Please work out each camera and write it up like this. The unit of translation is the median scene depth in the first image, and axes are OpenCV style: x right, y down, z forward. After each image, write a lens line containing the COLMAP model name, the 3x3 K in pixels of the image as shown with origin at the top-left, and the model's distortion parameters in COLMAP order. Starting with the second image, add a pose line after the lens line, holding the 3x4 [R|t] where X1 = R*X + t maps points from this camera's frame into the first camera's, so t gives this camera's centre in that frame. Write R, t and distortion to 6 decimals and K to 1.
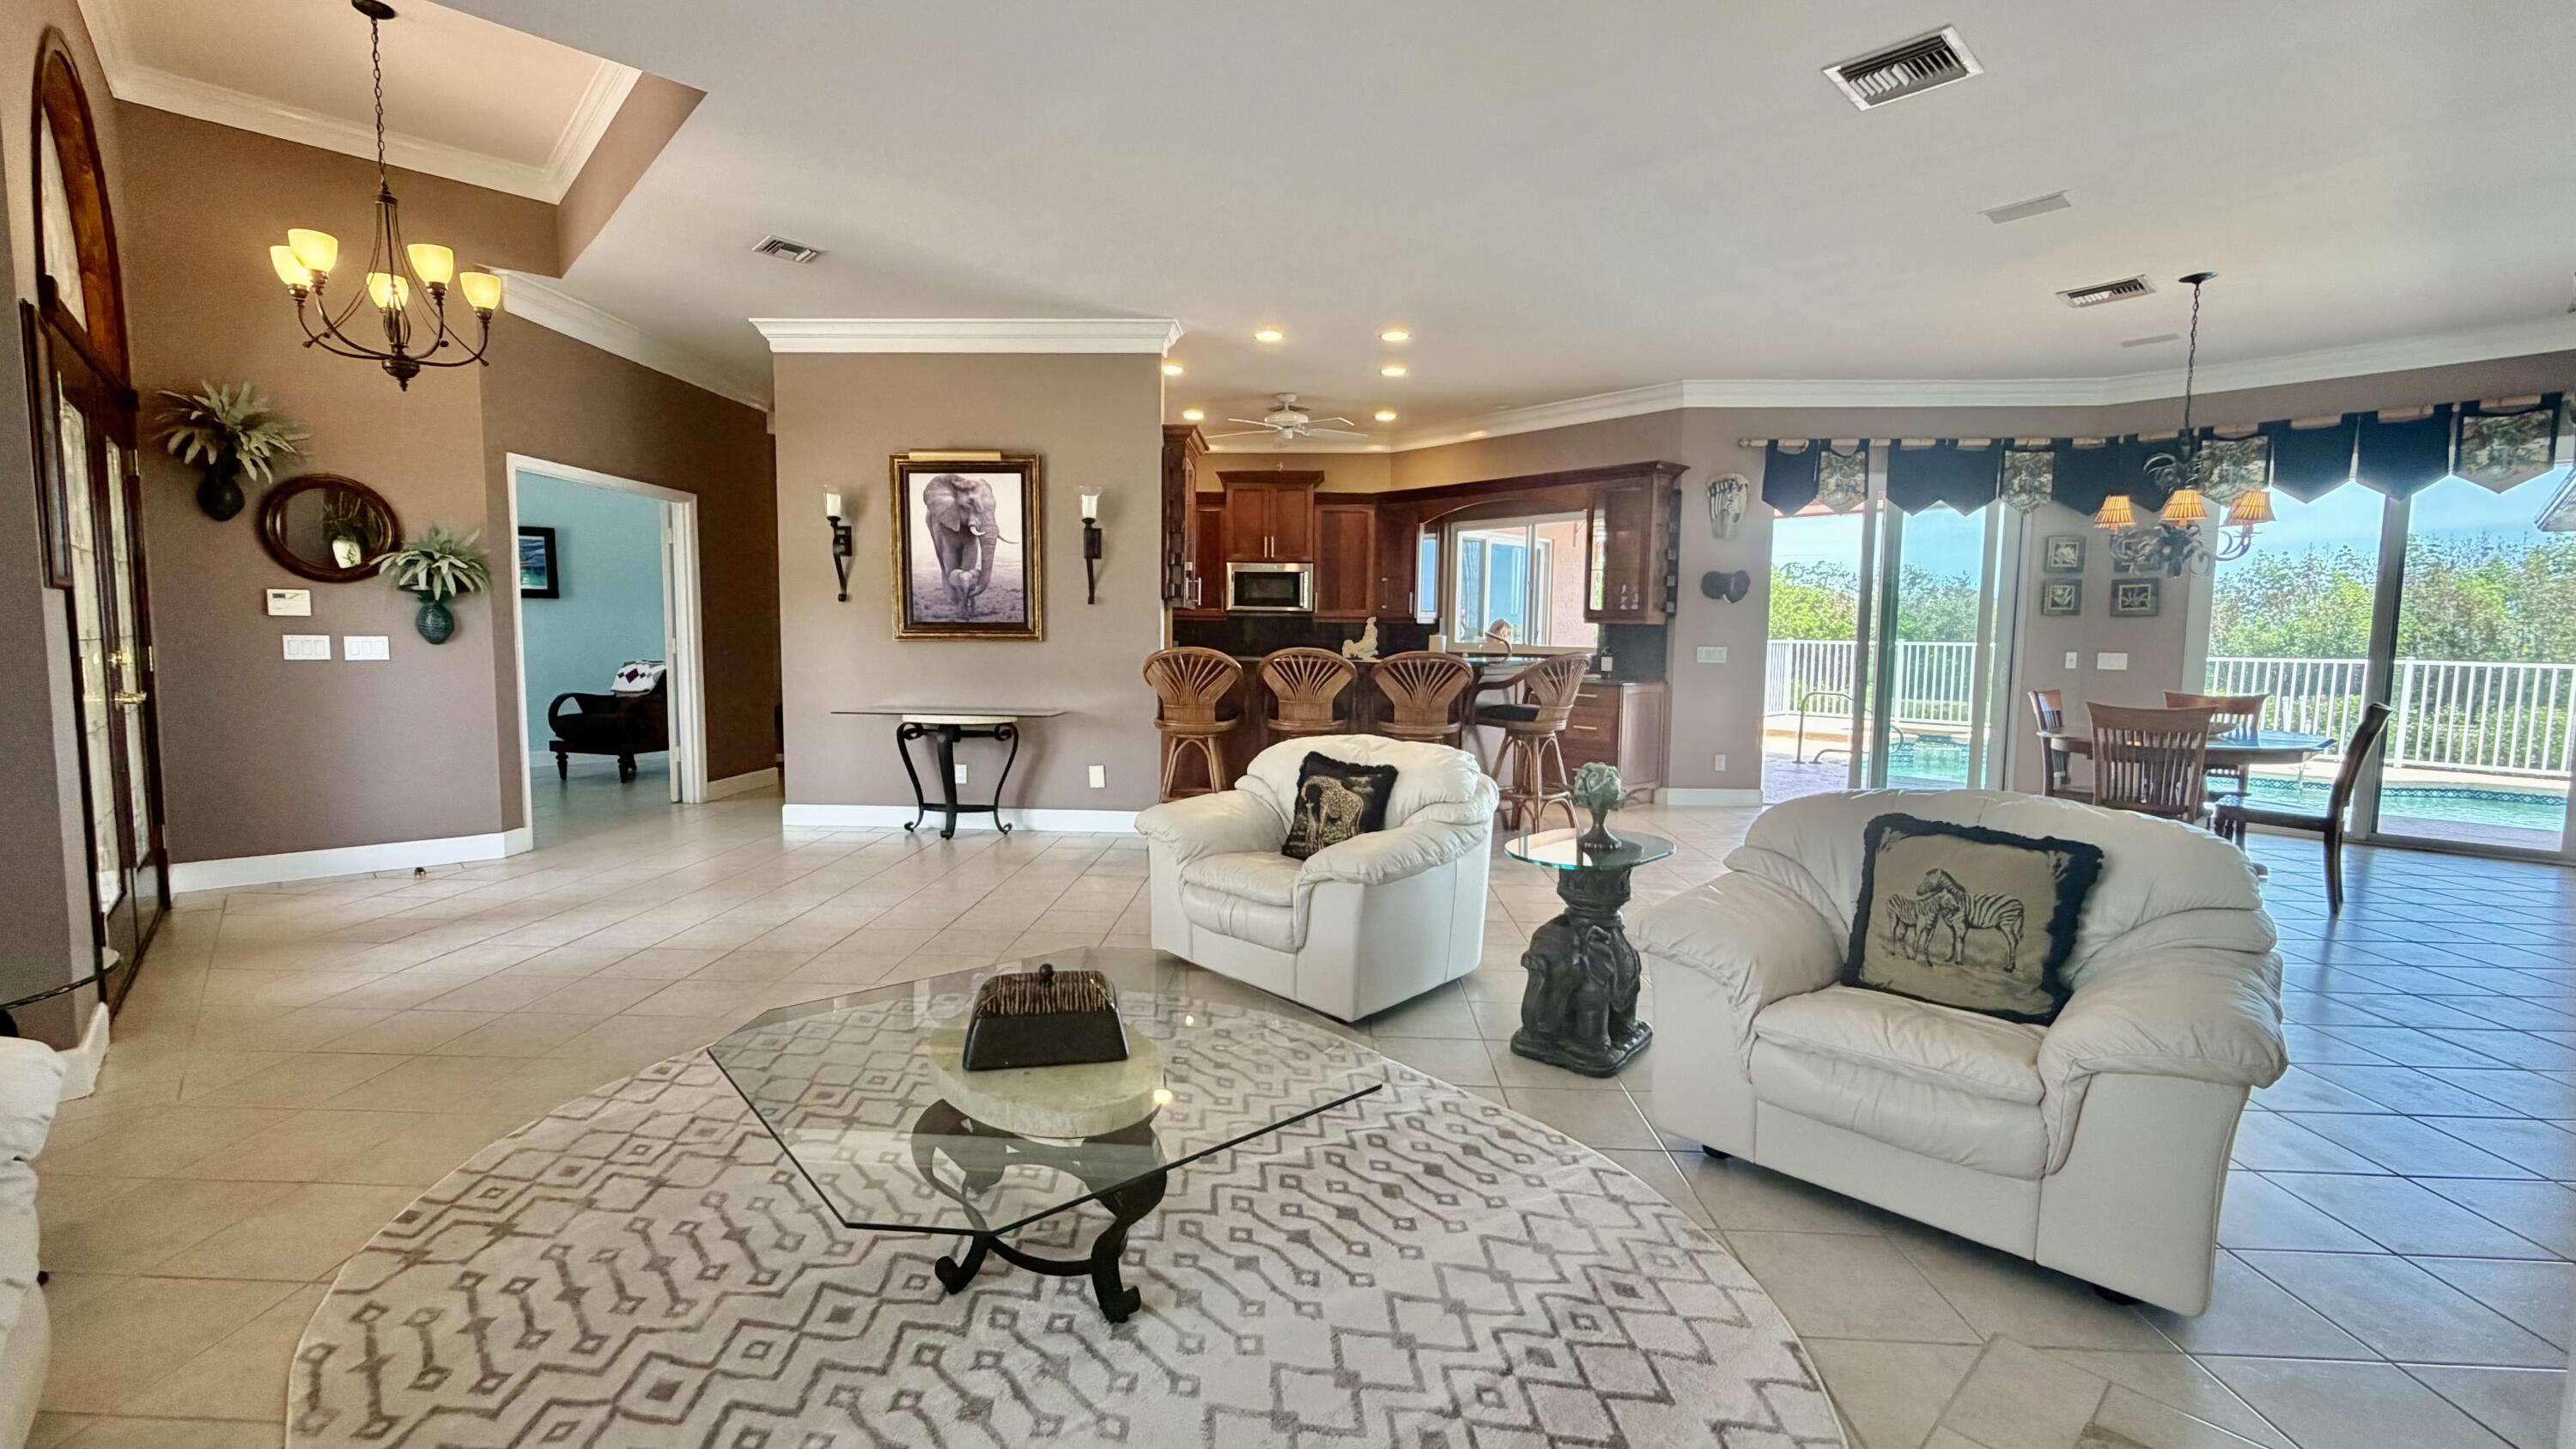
lens RADIAL K [[1028.9, 0, 1296.1], [0, 1028.9, 719.3], [0, 0, 1]] dist [-0.000045, 0.000308]
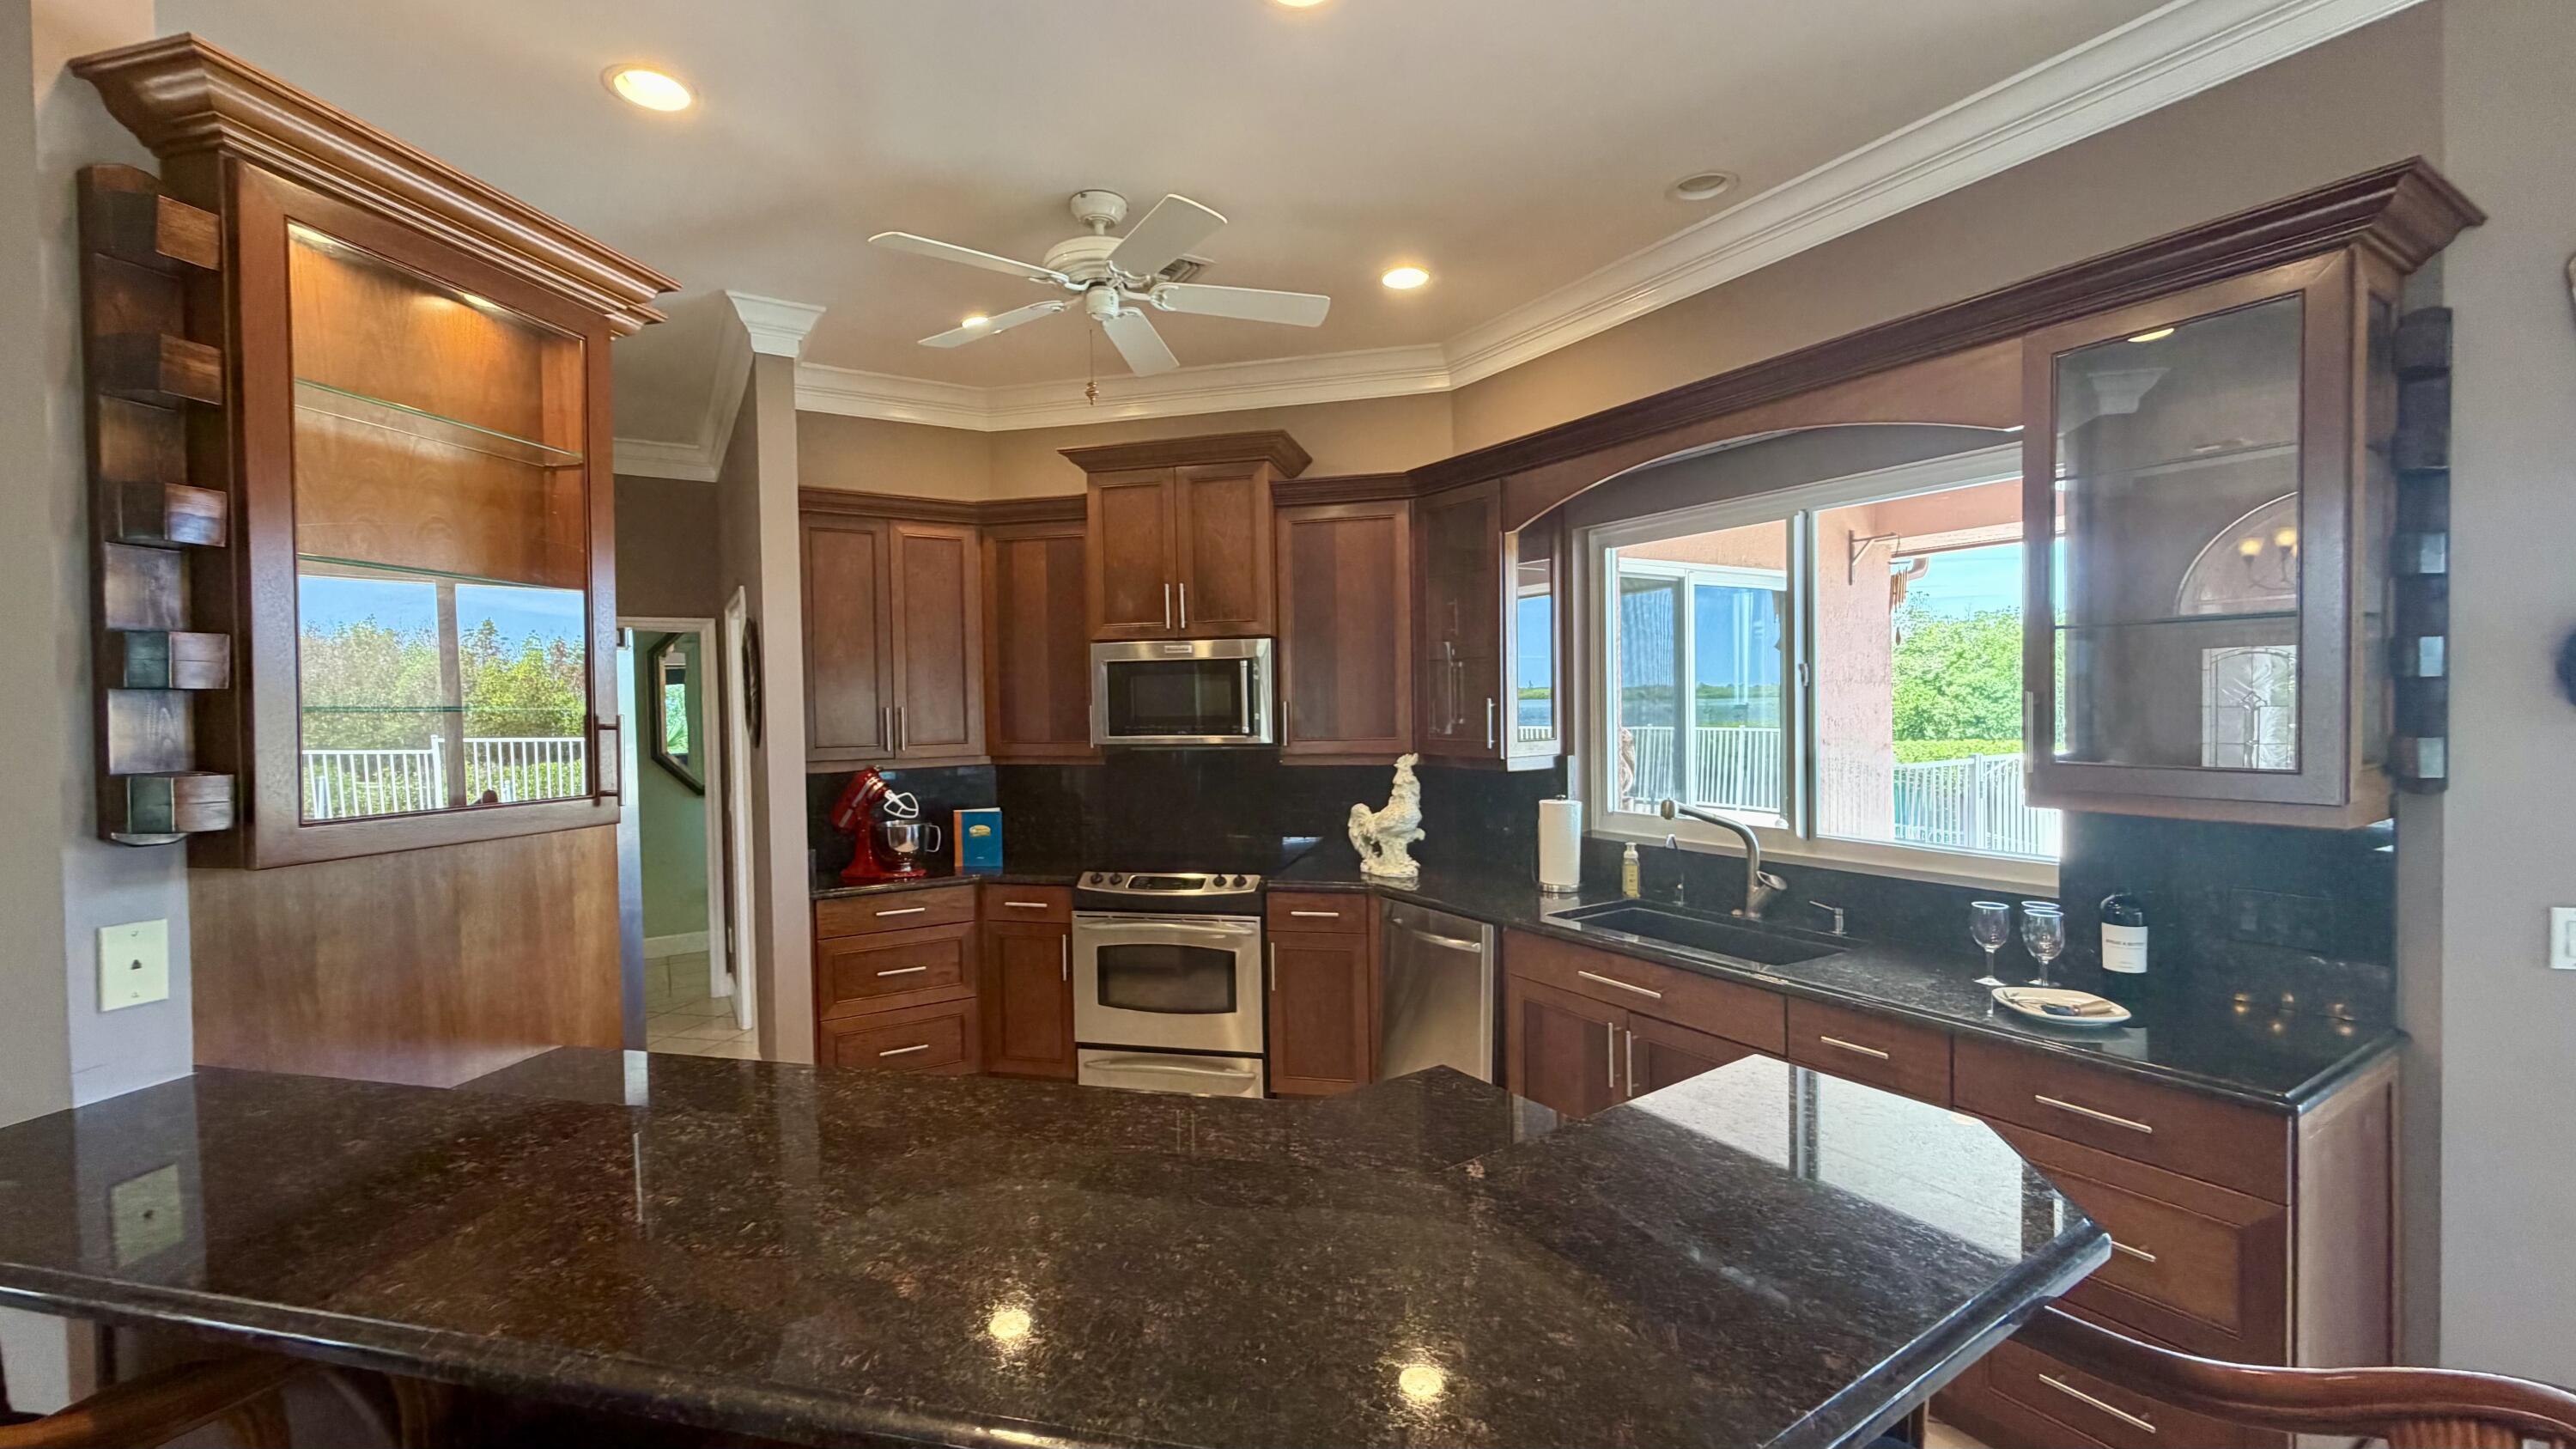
lens RADIAL K [[1028.9, 0, 1306.9], [0, 1028.9, 708.5], [0, 0, 1]] dist [-0.000045, 0.000308]
pose [[0.983542, -0.024449, -0.179018, 0.113461], [0.010092, 0.996690, -0.080673, -0.086754], [0.180398, 0.077538, 0.980533, 0.582739]]
